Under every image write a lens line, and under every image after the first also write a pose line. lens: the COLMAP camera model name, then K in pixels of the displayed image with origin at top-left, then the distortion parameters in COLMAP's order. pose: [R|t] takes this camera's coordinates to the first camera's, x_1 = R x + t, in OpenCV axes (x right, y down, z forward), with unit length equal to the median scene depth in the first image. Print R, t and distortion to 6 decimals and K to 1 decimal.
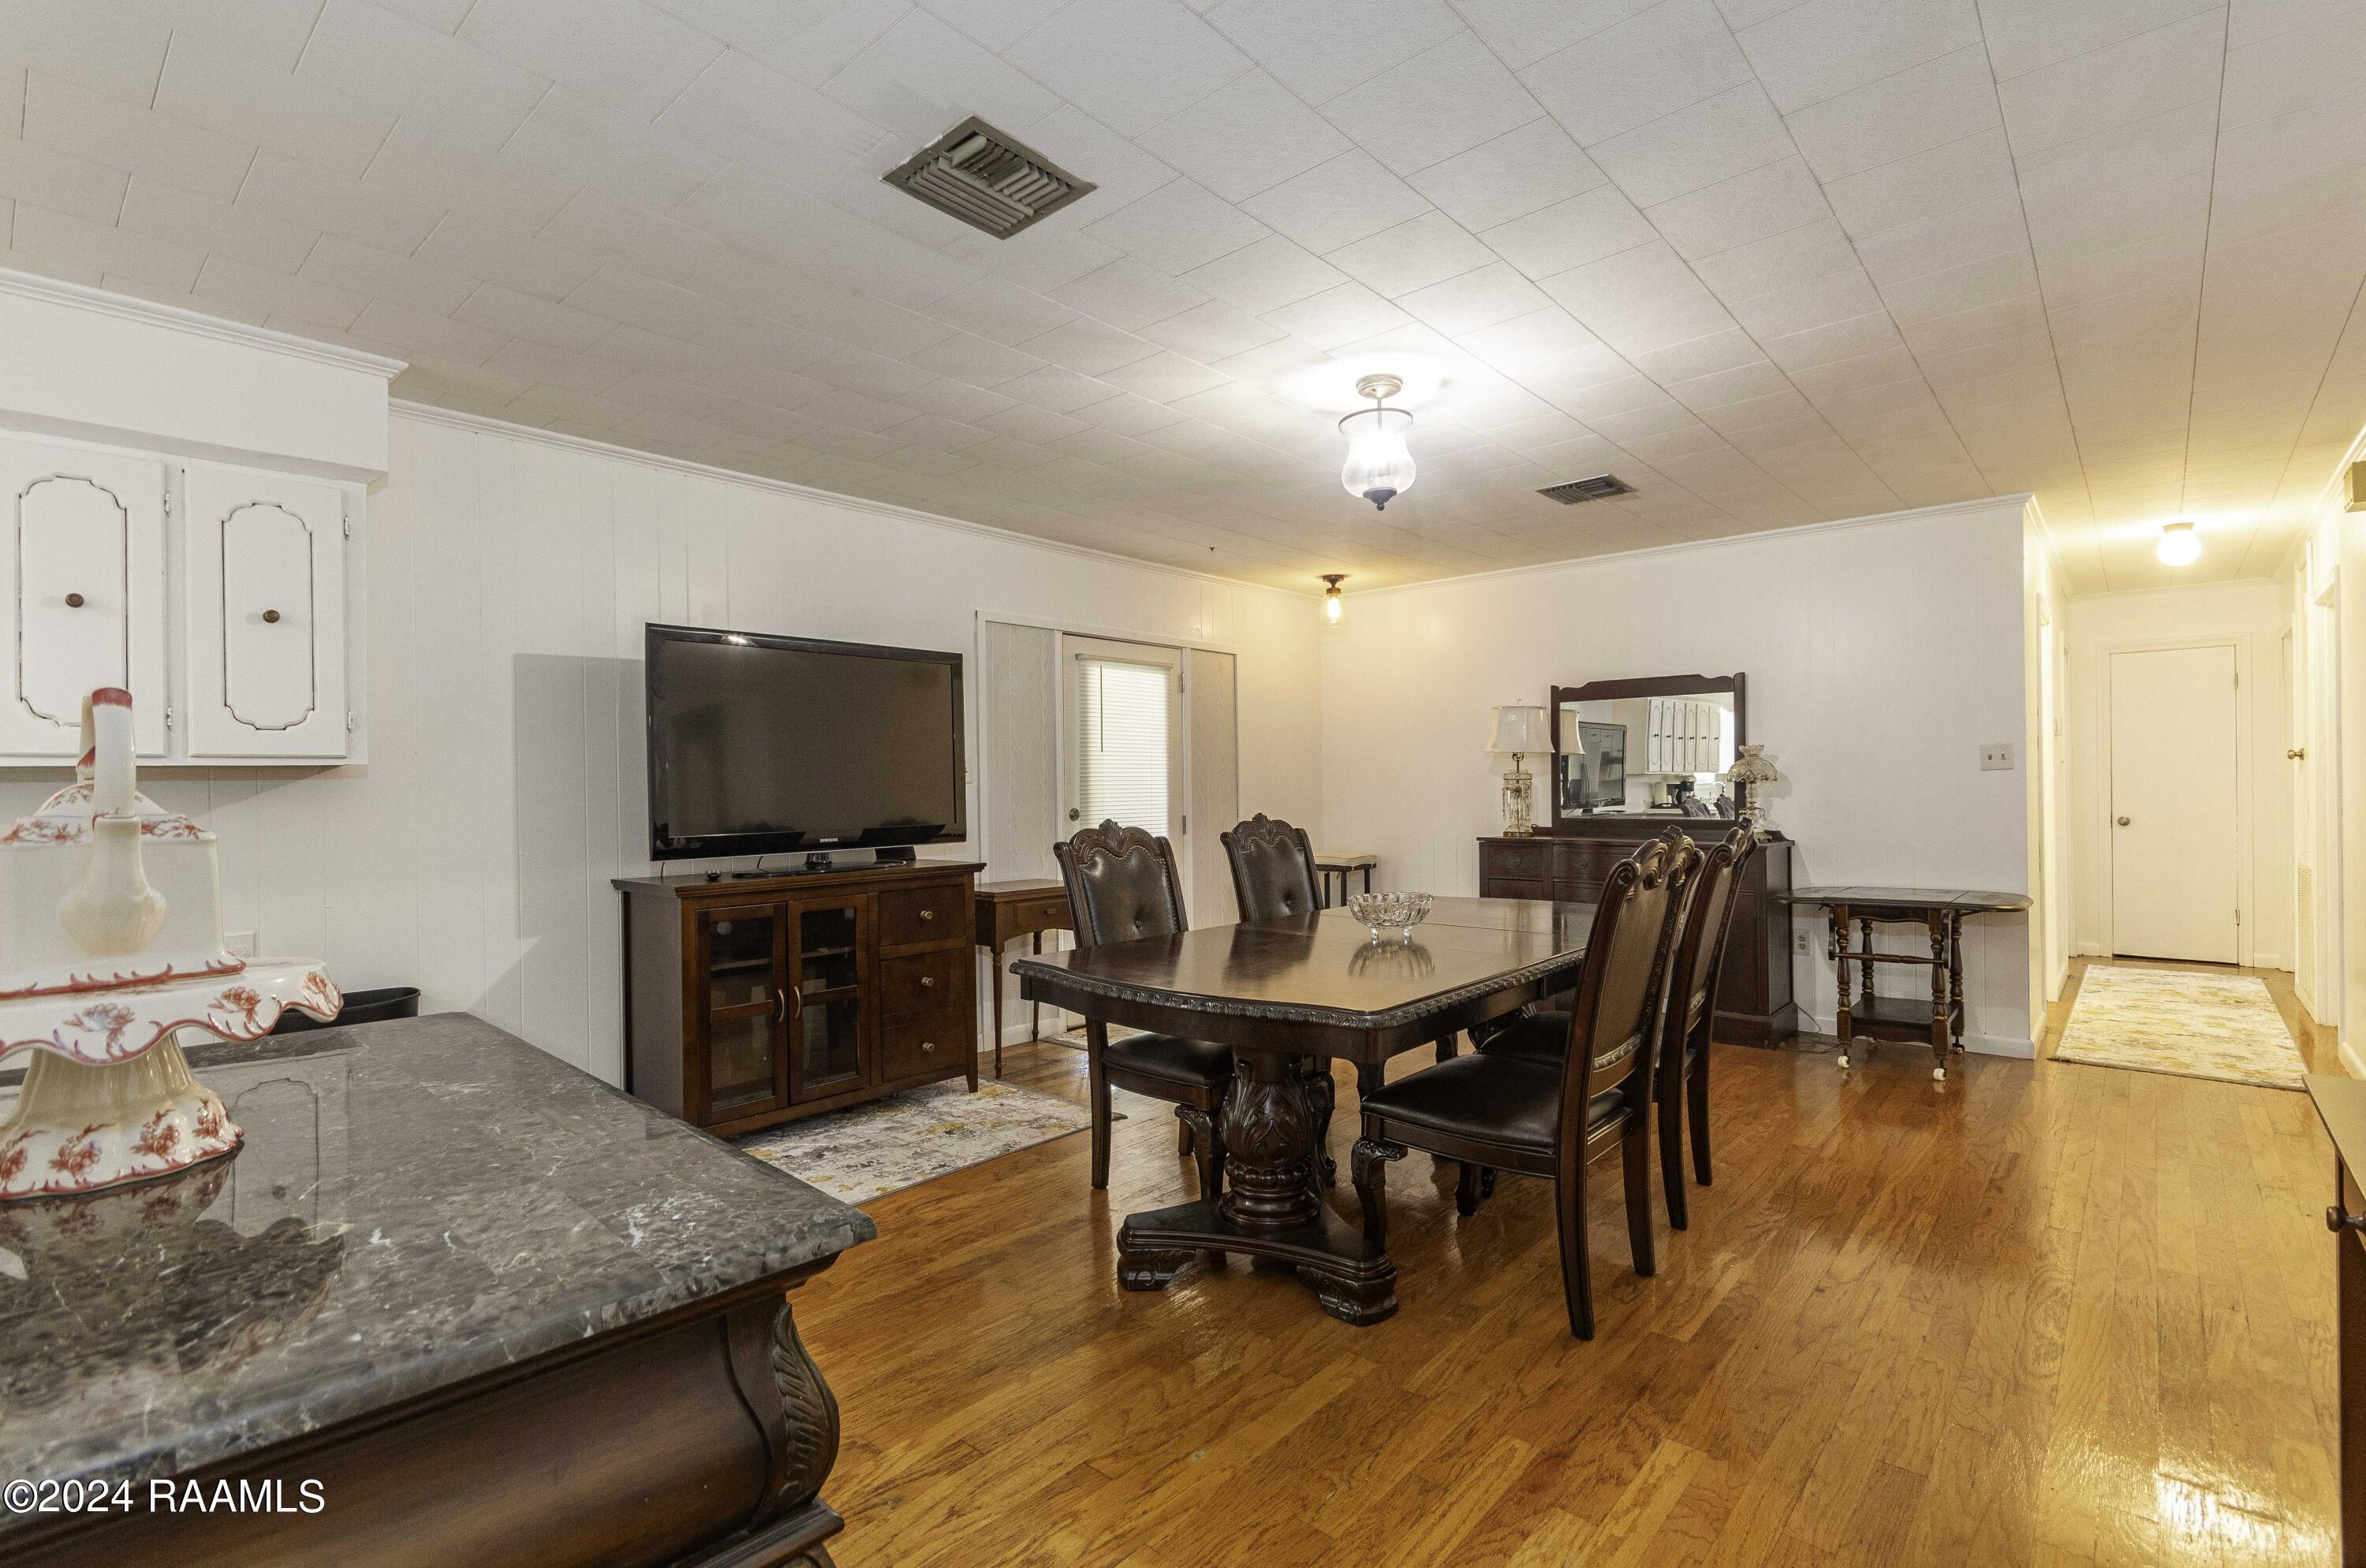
lens RADIAL K [[1085.6, 0, 1194.0], [0, 1085.6, 778.9], [0, 0, 1]] dist [0.001846, 0.000335]
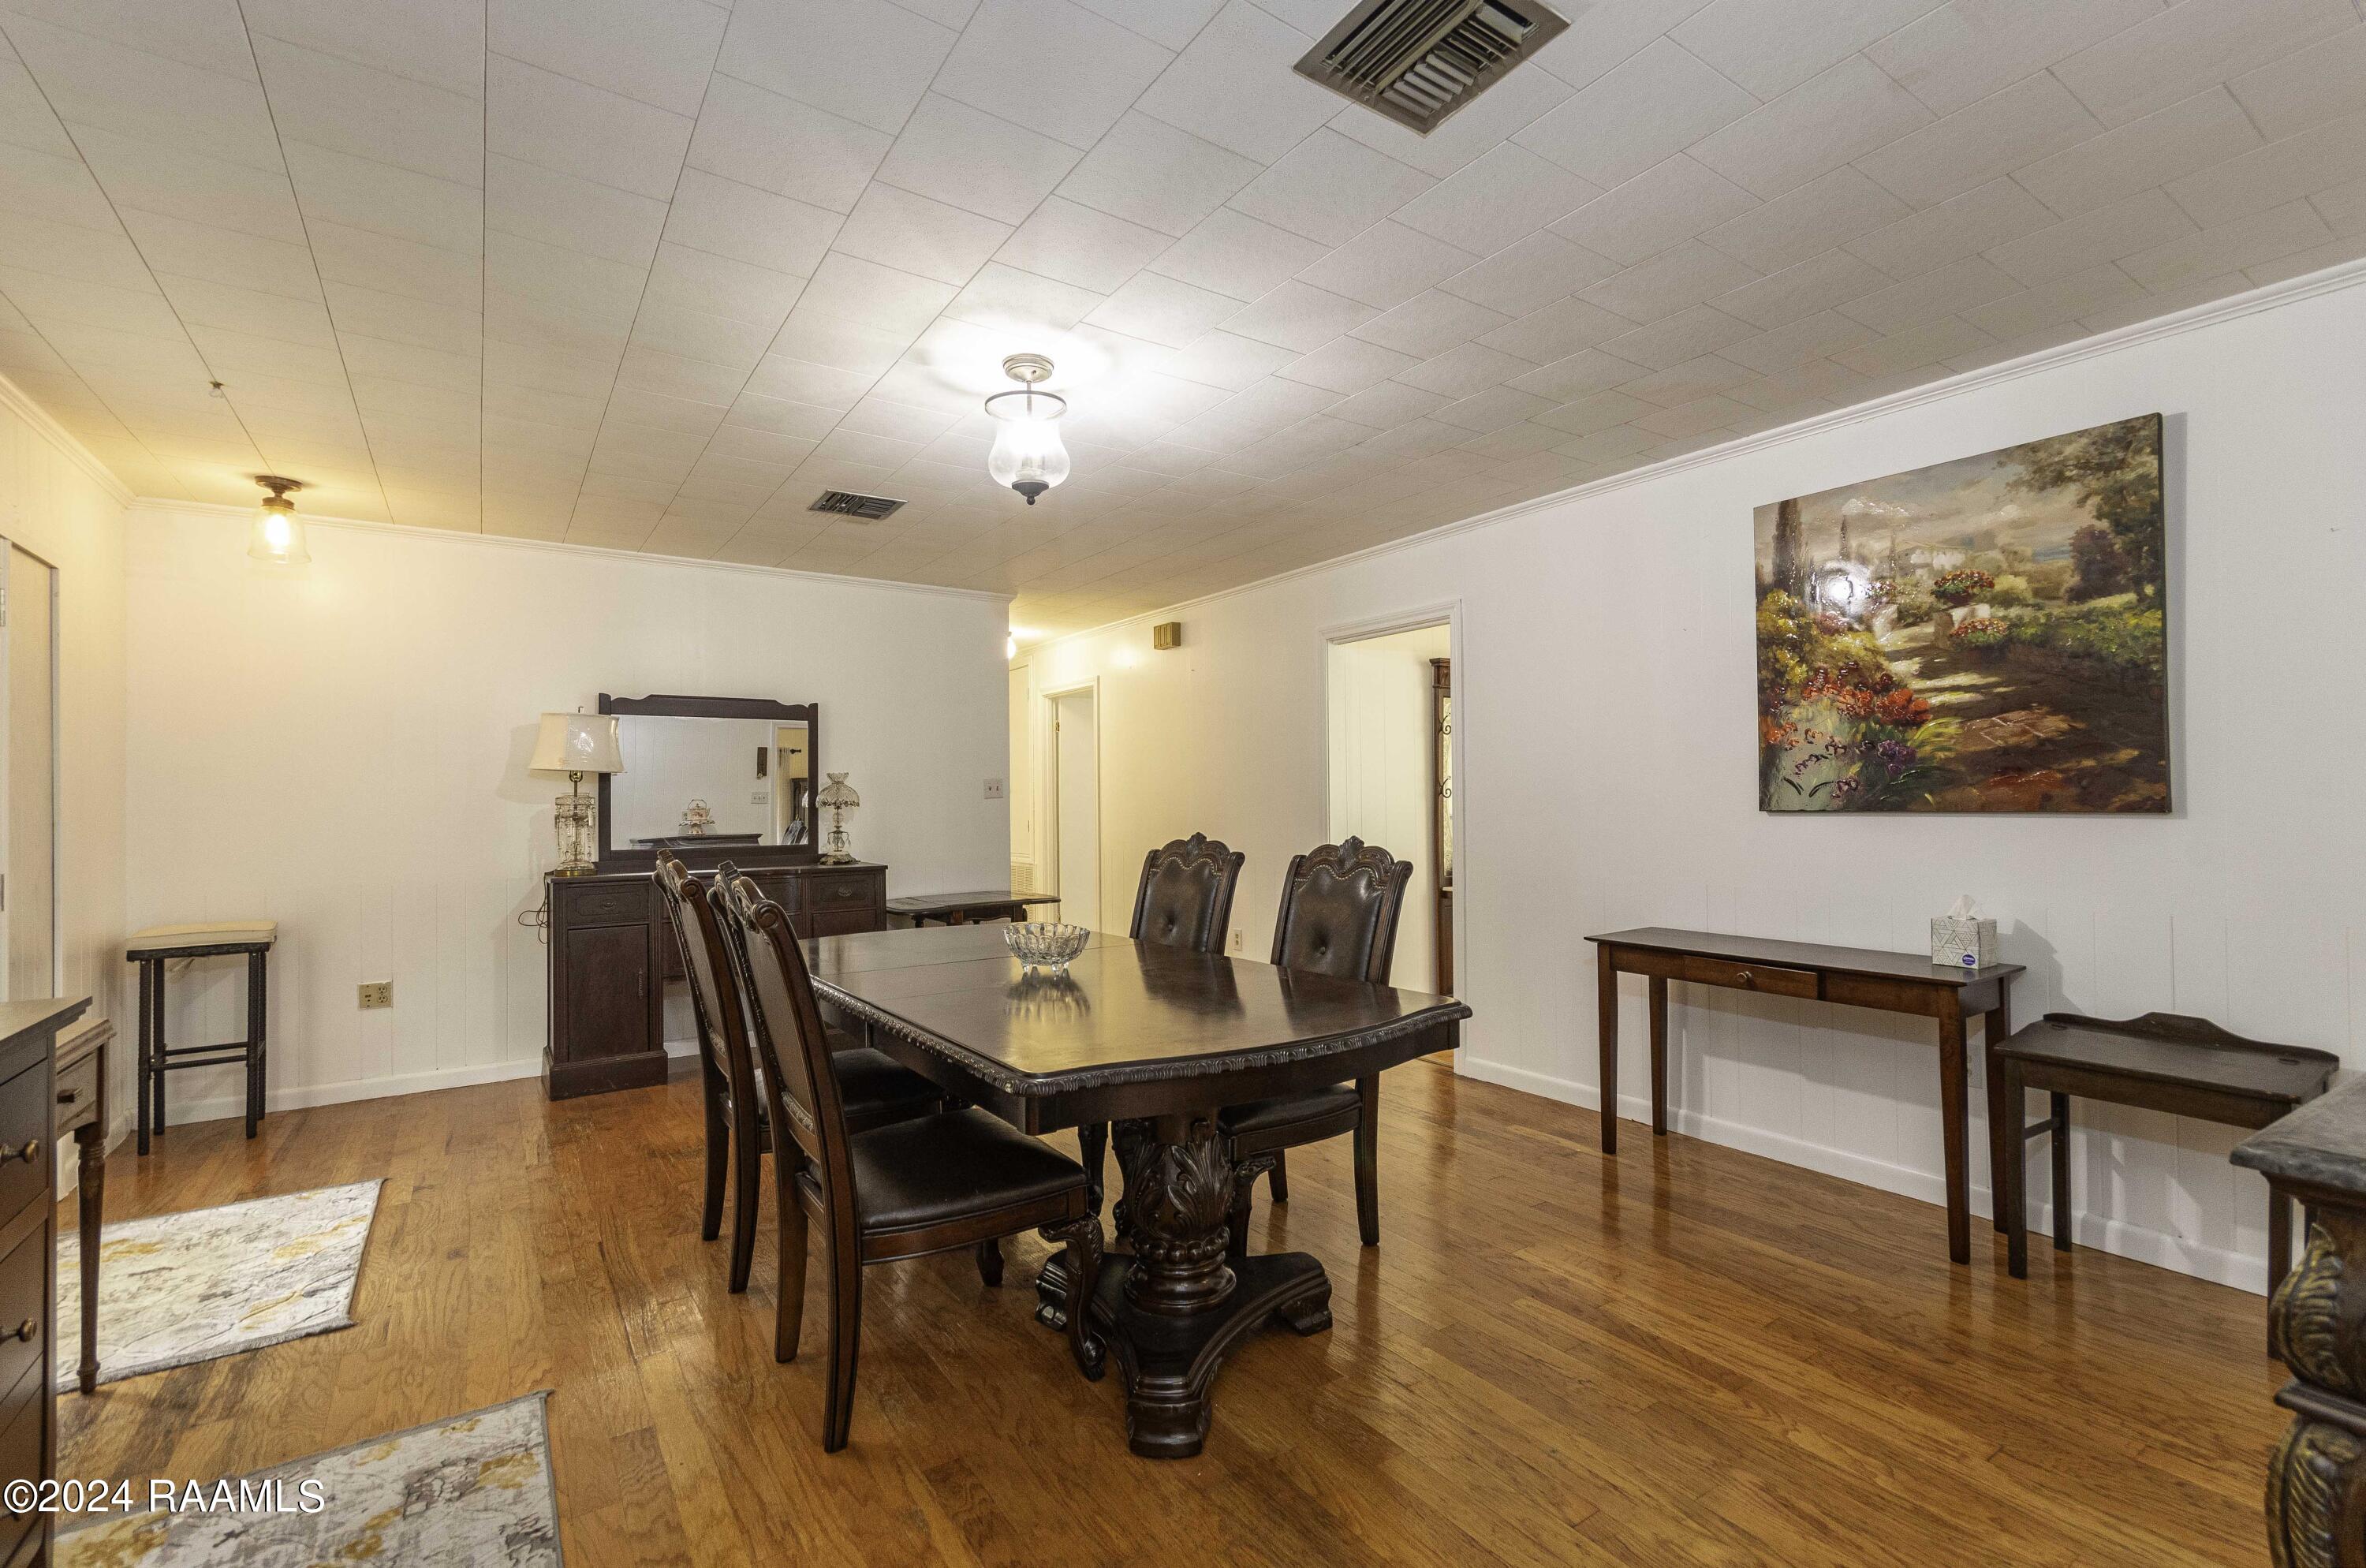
lens RADIAL K [[1054.8, 0, 1191.5], [0, 1054.8, 792.6], [0, 0, 1]] dist [0.014767, 0.000151]
pose [[0.244858, 0.014493, 0.969451, -0.489259], [0.001271, 0.999883, -0.015269, 0.005343], [-0.969558, 0.004971, 0.244811, 0.494411]]
